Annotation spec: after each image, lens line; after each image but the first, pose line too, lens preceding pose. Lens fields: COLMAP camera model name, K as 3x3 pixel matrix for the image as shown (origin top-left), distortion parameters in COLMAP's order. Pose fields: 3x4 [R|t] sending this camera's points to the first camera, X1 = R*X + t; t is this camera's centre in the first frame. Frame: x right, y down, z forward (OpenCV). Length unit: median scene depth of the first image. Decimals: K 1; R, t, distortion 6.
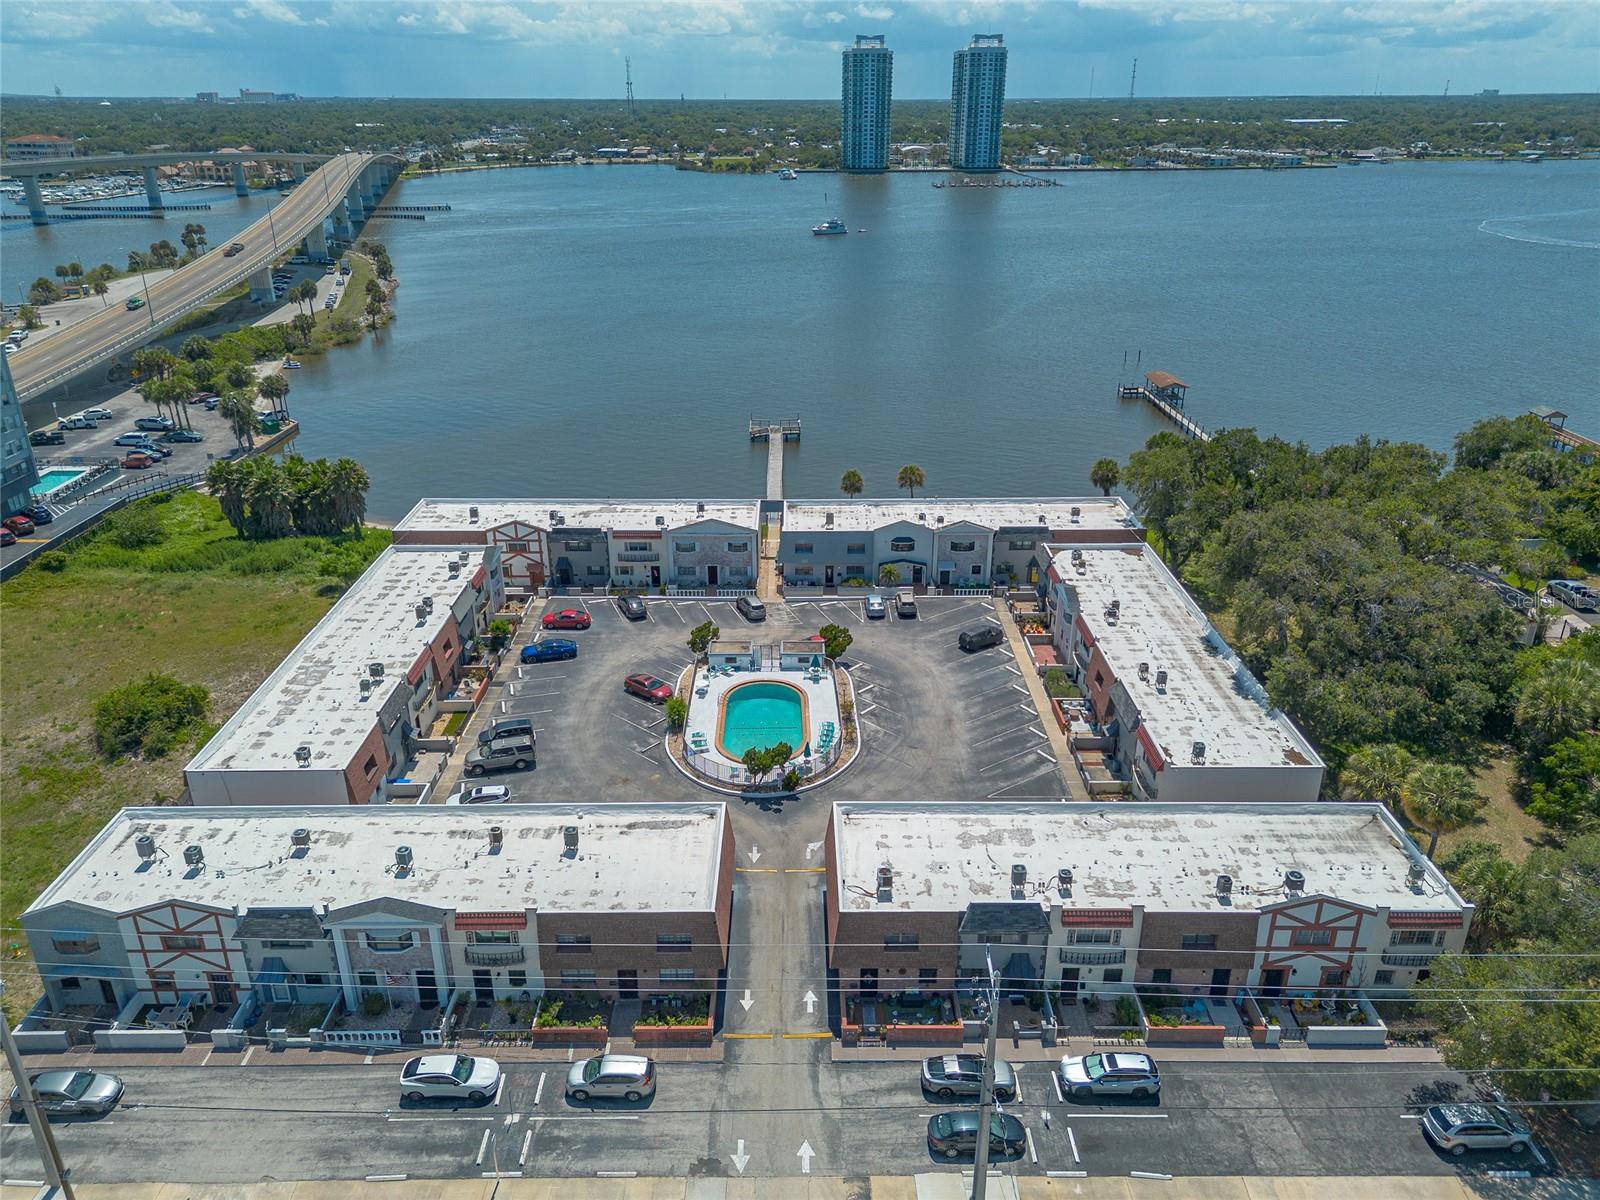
lens RADIAL K [[1131.2, 0, 796.2], [0, 1131.2, 604.1], [0, 0, 1]] dist [0.092808, -0.106439]
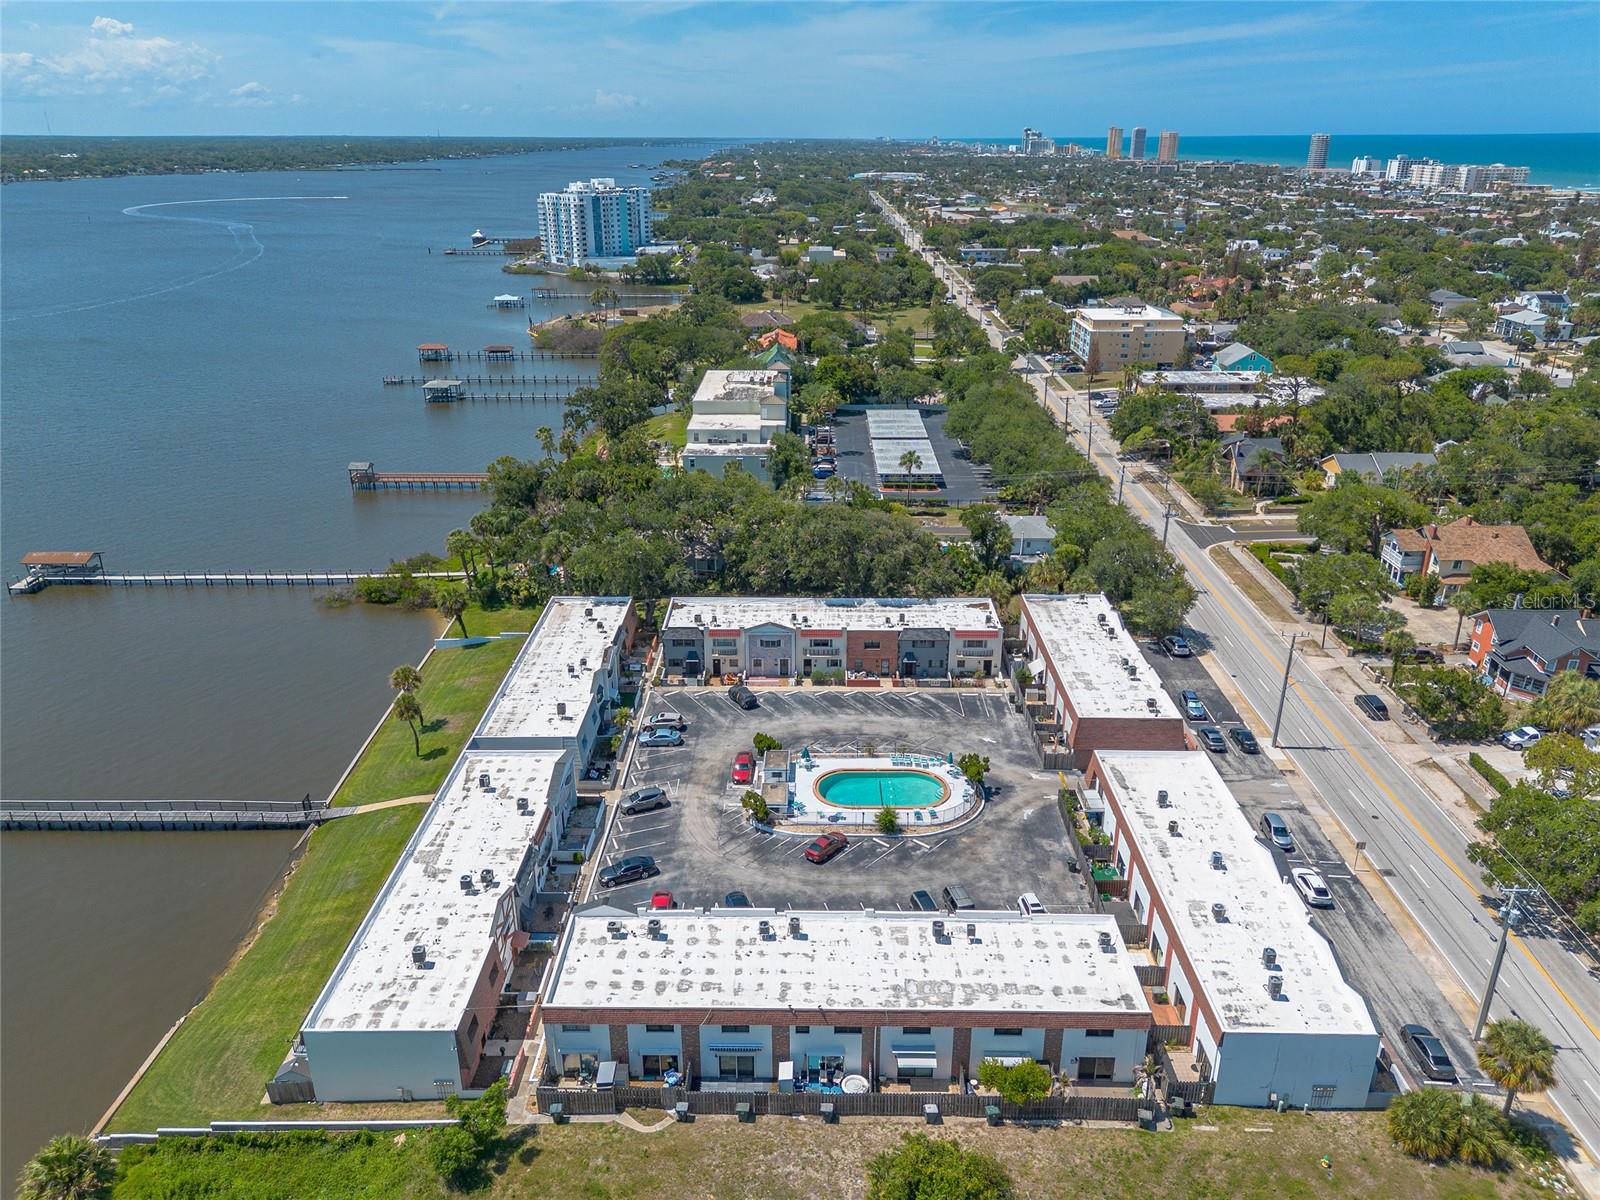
lens RADIAL K [[1131.2, 0, 796.2], [0, 1131.2, 604.1], [0, 0, 1]] dist [0.092808, -0.106439]
pose [[0.013450, -0.375753, 0.926622, -0.863641], [0.404531, 0.849525, 0.338618, -0.412459], [-0.914425, 0.370293, 0.163430, 0.630692]]
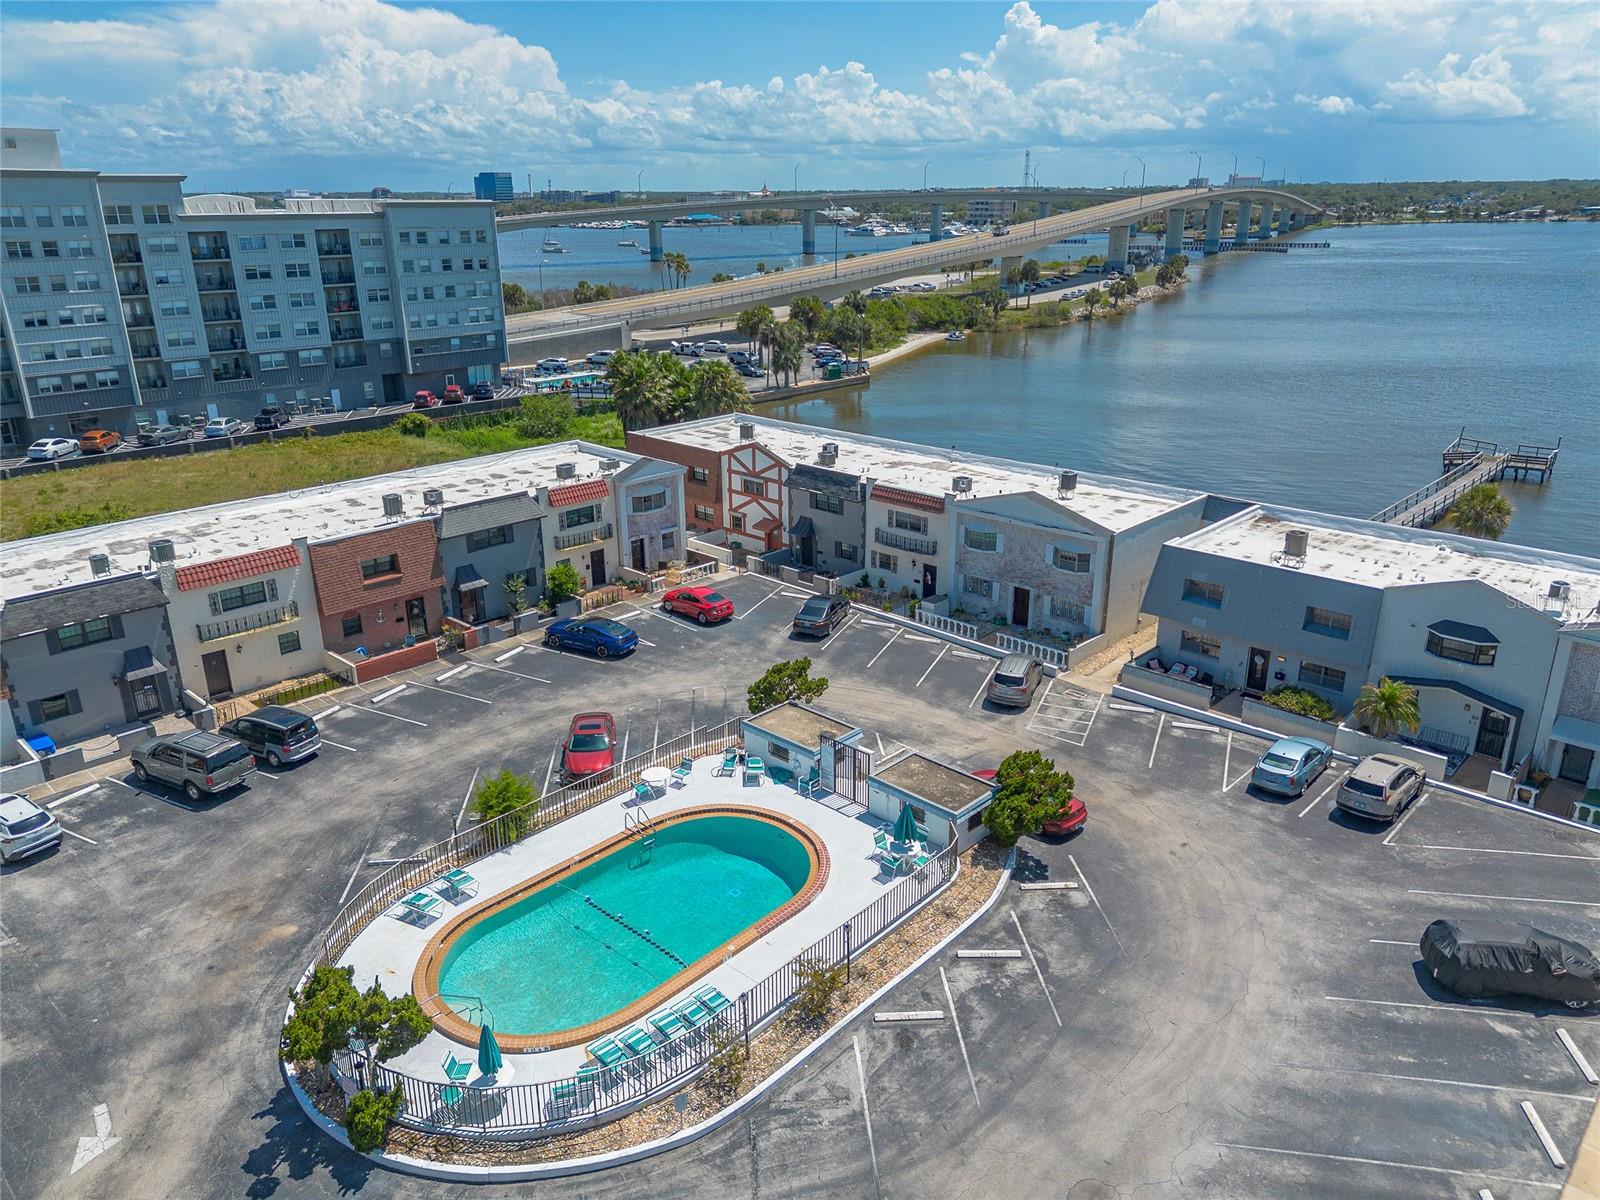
lens RADIAL K [[1131.2, 0, 796.2], [0, 1131.2, 604.1], [0, 0, 1]] dist [0.092808, -0.106439]
pose [[0.723881, 0.232097, -0.649713, 0.181580], [-0.274105, 0.960953, 0.037885, -0.019255], [0.633137, 0.150665, 0.759235, 0.569793]]
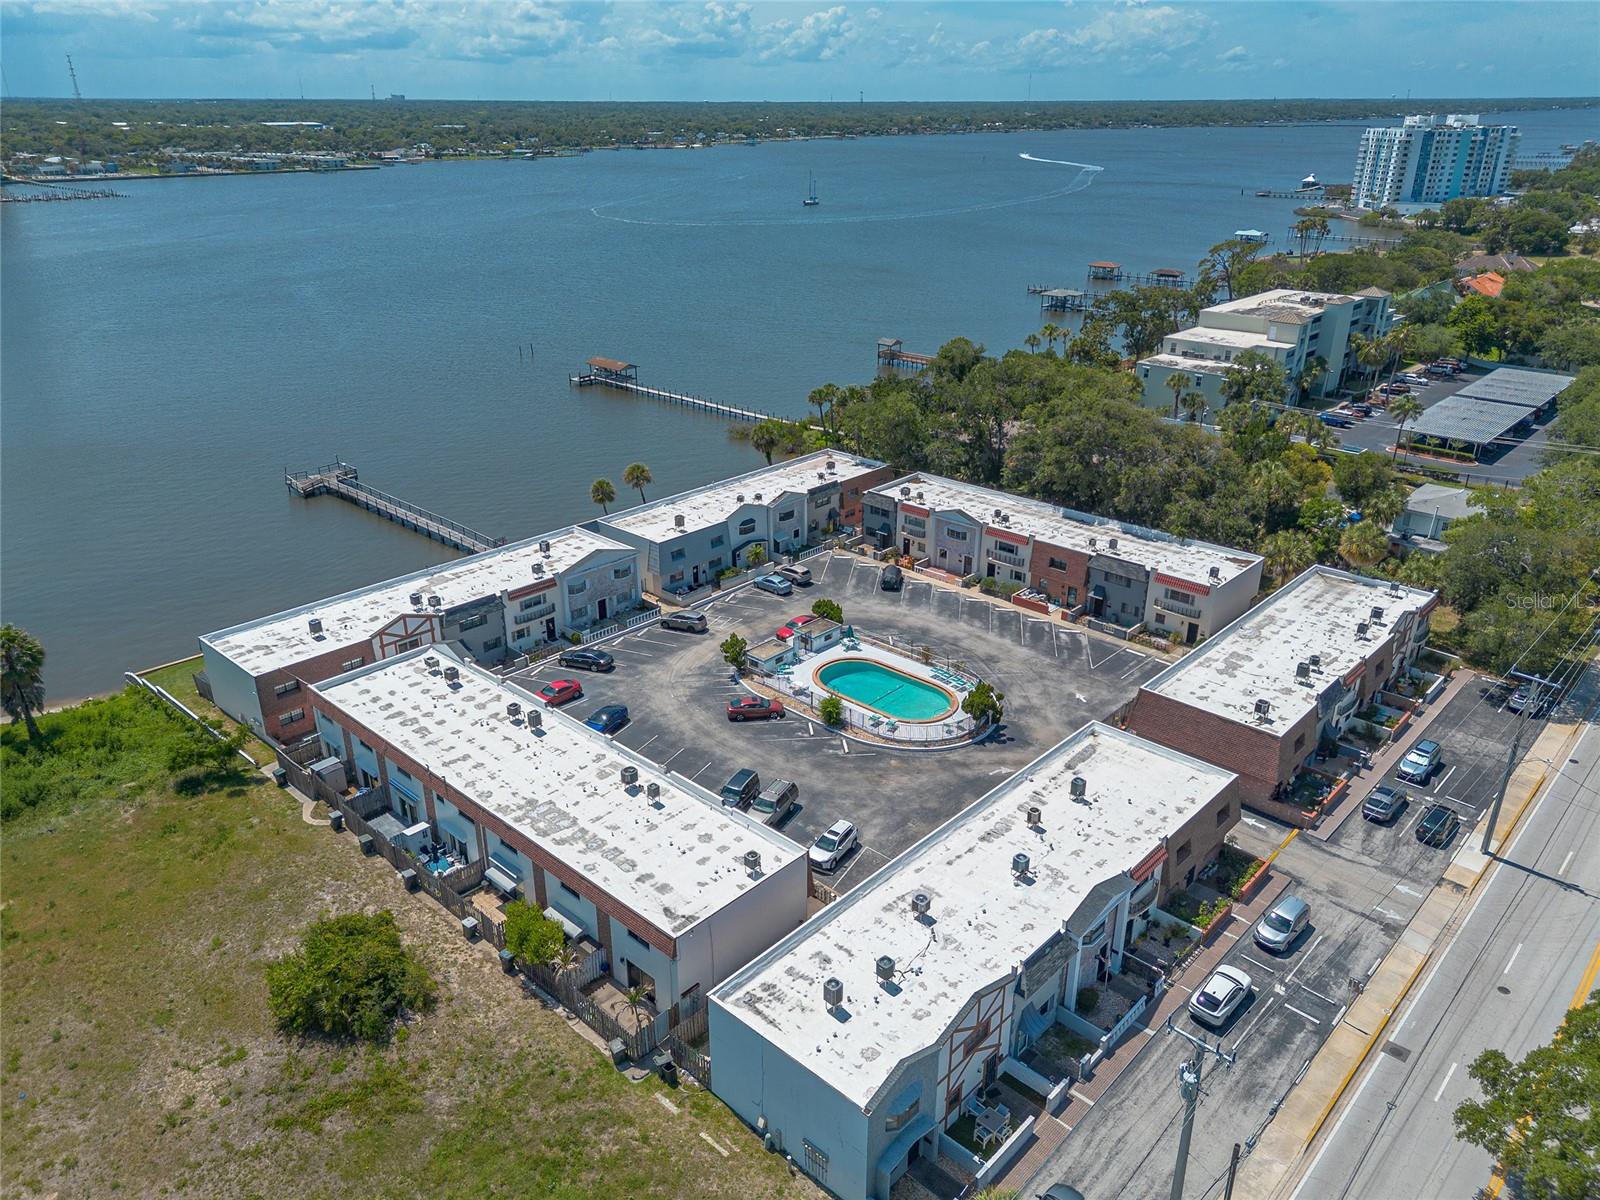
lens RADIAL K [[1131.2, 0, 796.2], [0, 1131.2, 604.1], [0, 0, 1]] dist [0.092808, -0.106439]
pose [[0.683689, -0.290452, 0.669483, -0.598483], [0.292117, 0.949604, 0.113665, -0.090931], [-0.668758, 0.117856, 0.734080, 0.213223]]
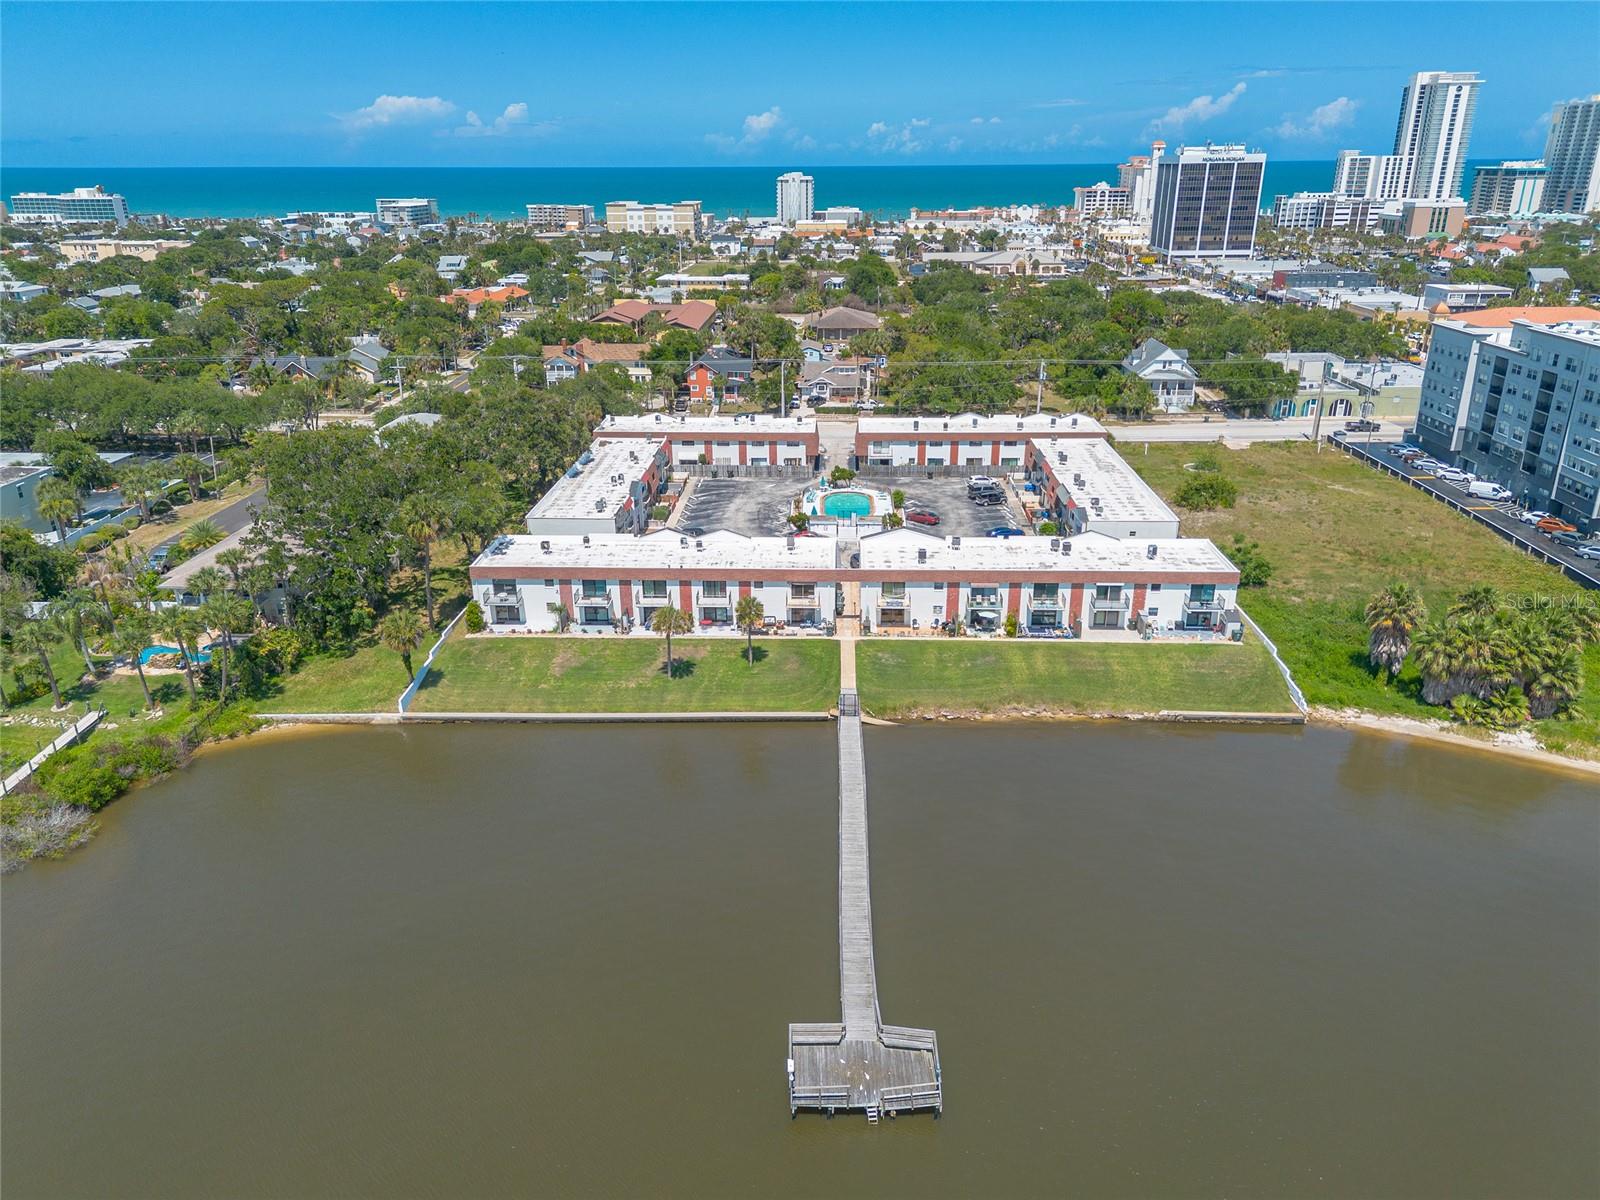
lens RADIAL K [[1131.2, 0, 796.2], [0, 1131.2, 604.1], [0, 0, 1]] dist [0.092808, -0.106439]
pose [[-0.999061, -0.004755, 0.043064, -0.020646], [0.027045, 0.708086, 0.705608, -0.774610], [-0.033848, 0.706110, -0.707292, 1.801841]]
